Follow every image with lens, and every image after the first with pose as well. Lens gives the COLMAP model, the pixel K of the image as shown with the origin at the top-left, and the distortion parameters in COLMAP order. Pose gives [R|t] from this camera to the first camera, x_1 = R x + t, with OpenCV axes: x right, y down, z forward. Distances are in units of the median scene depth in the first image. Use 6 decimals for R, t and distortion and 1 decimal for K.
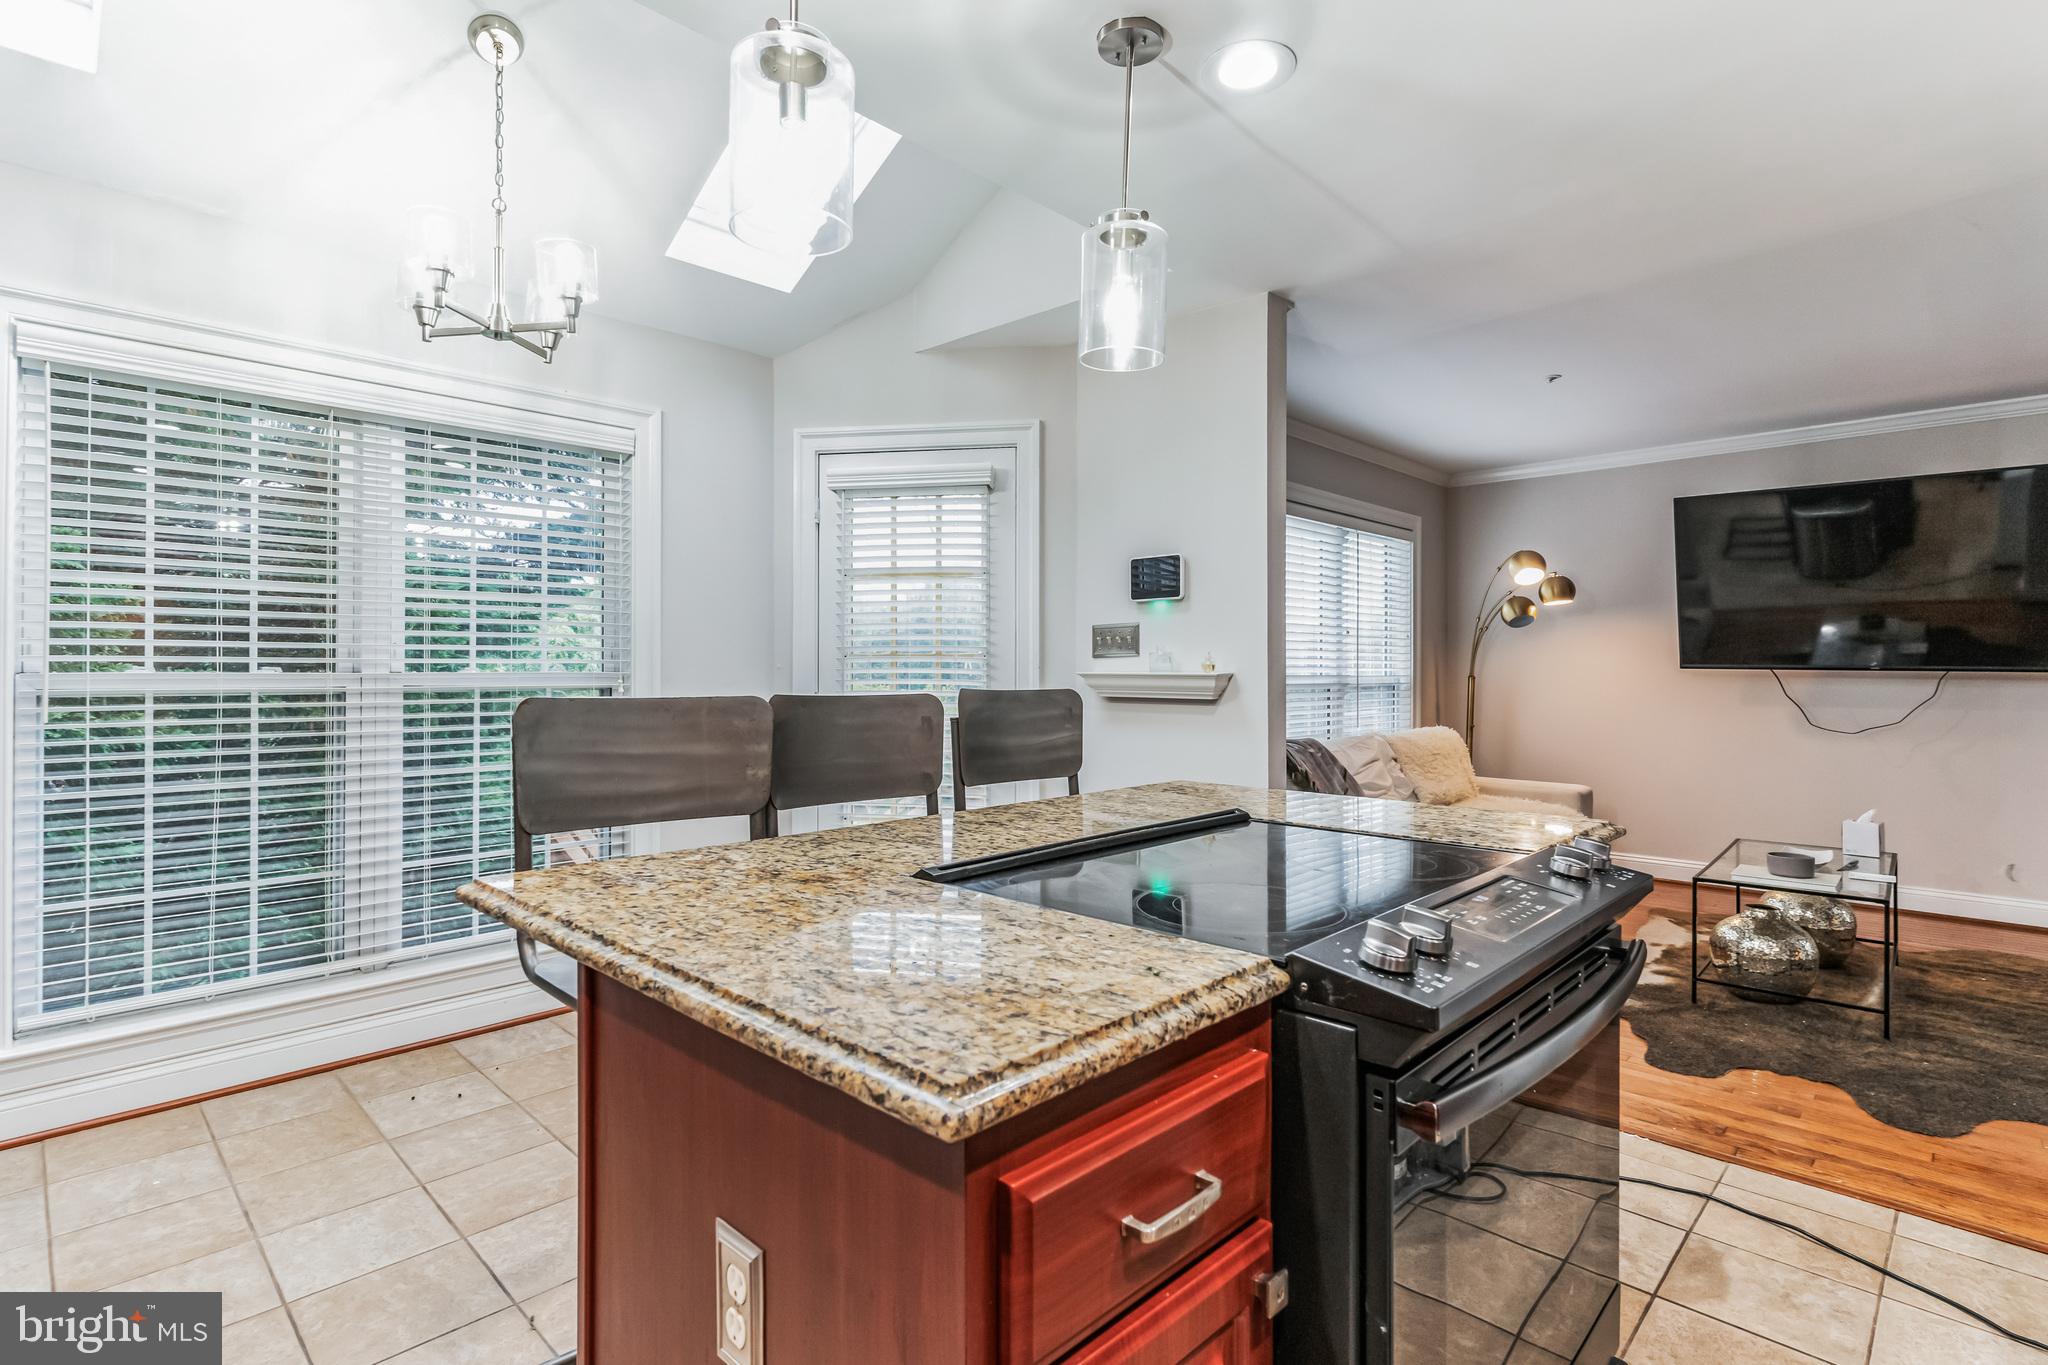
lens RADIAL K [[986.3, 0, 1017.1], [0, 986.3, 669.6], [0, 0, 1]] dist [0.004290, 0.000801]
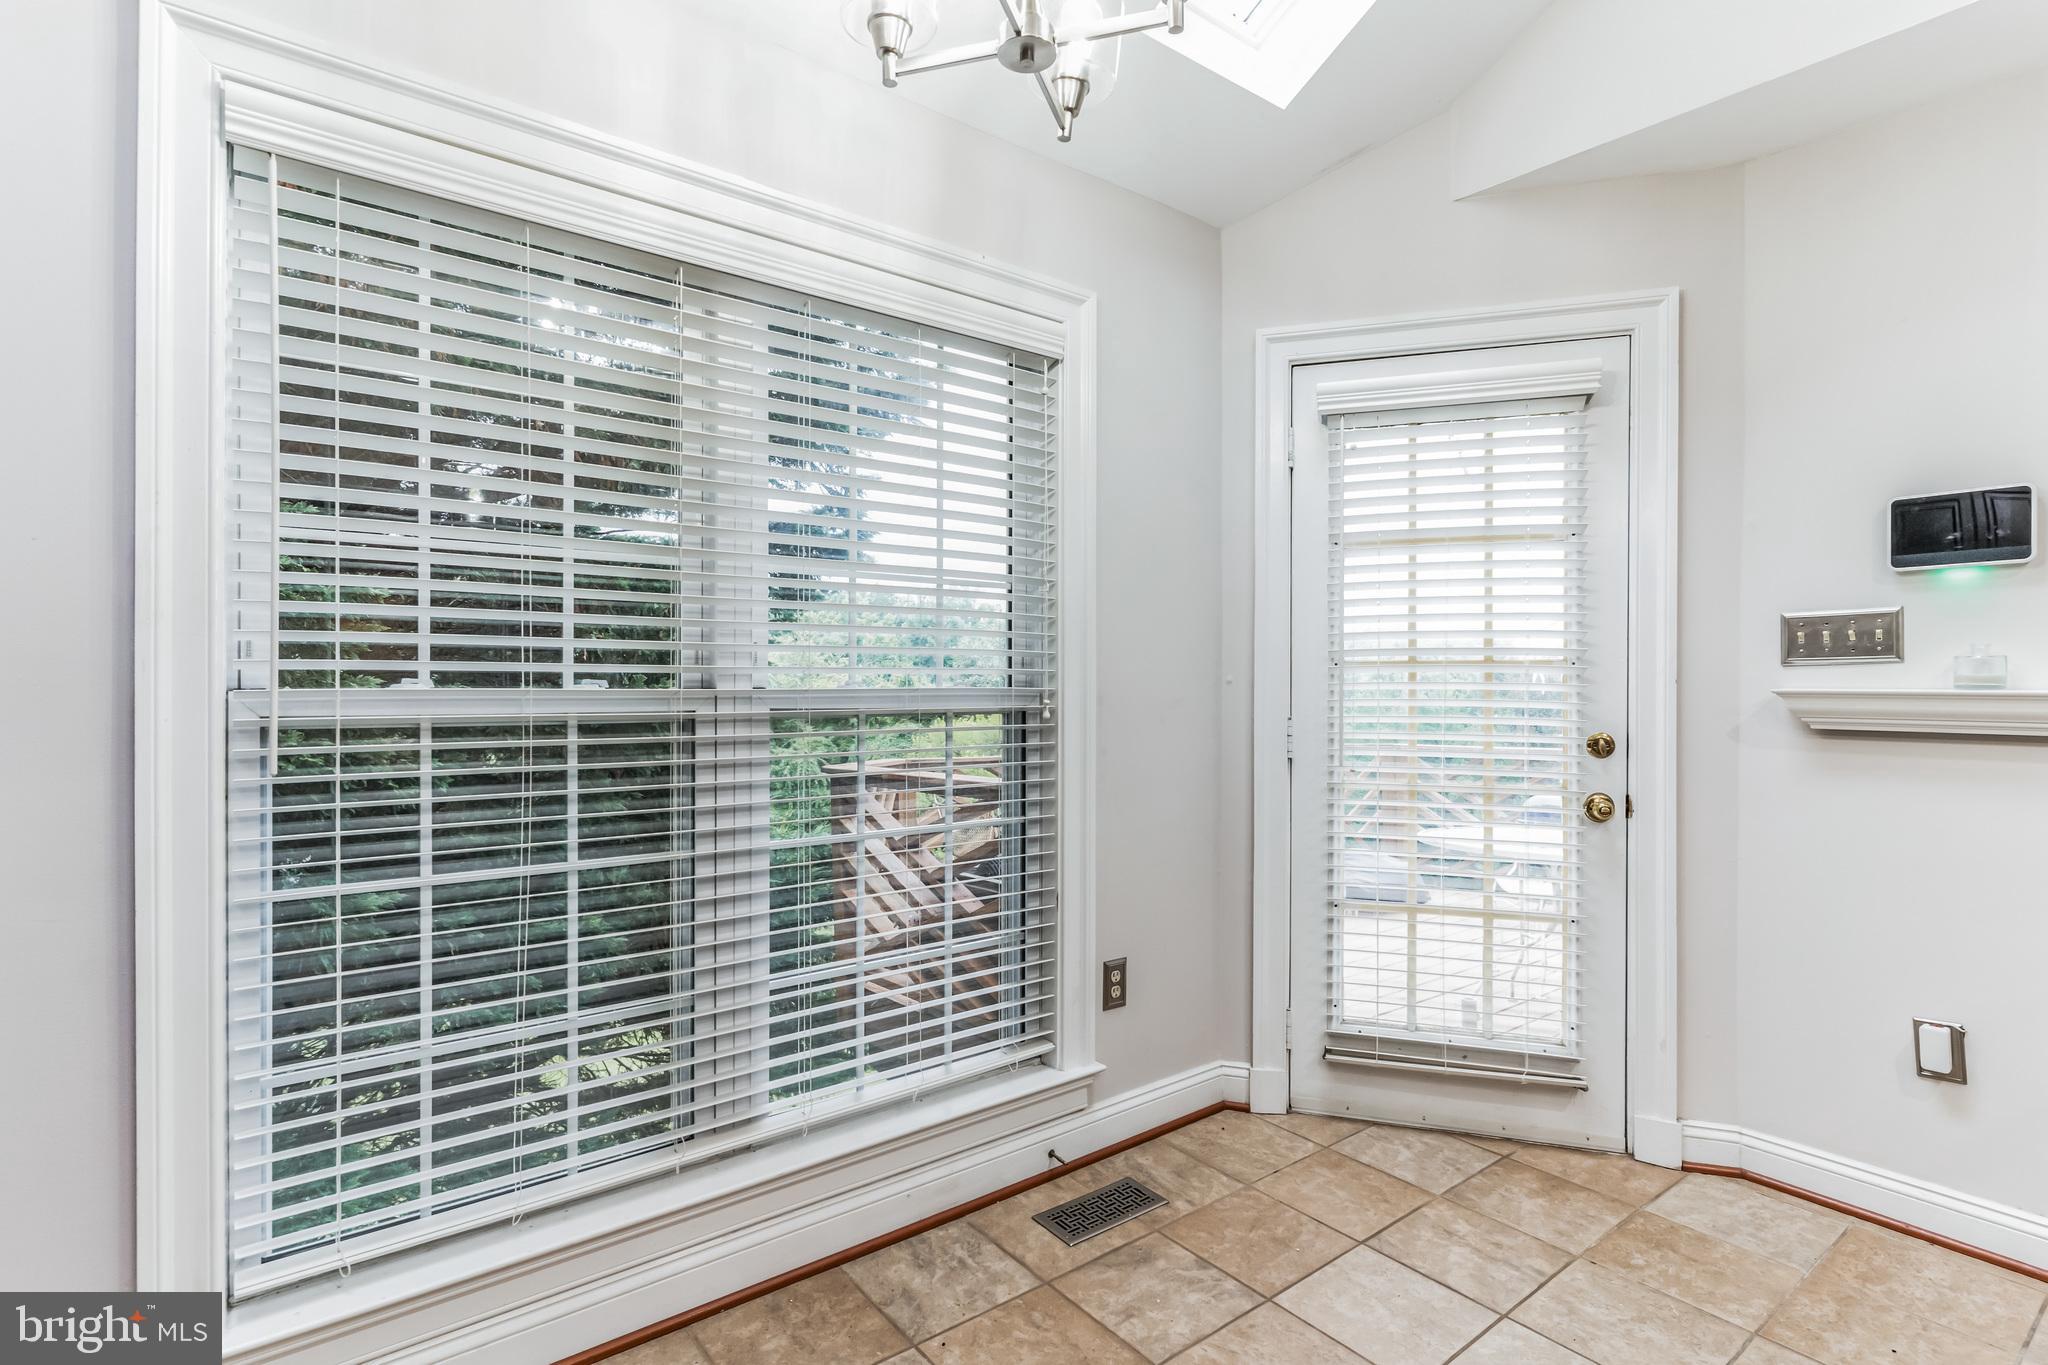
lens RADIAL K [[986.3, 0, 1031.8], [0, 986.3, 688.9], [0, 0, 1]] dist [0.004290, 0.000801]
pose [[0.990641, 0.002900, -0.136464, -0.375832], [-0.001792, 0.999964, 0.008242, -0.002132], [0.136483, -0.007920, 0.990611, 0.397168]]
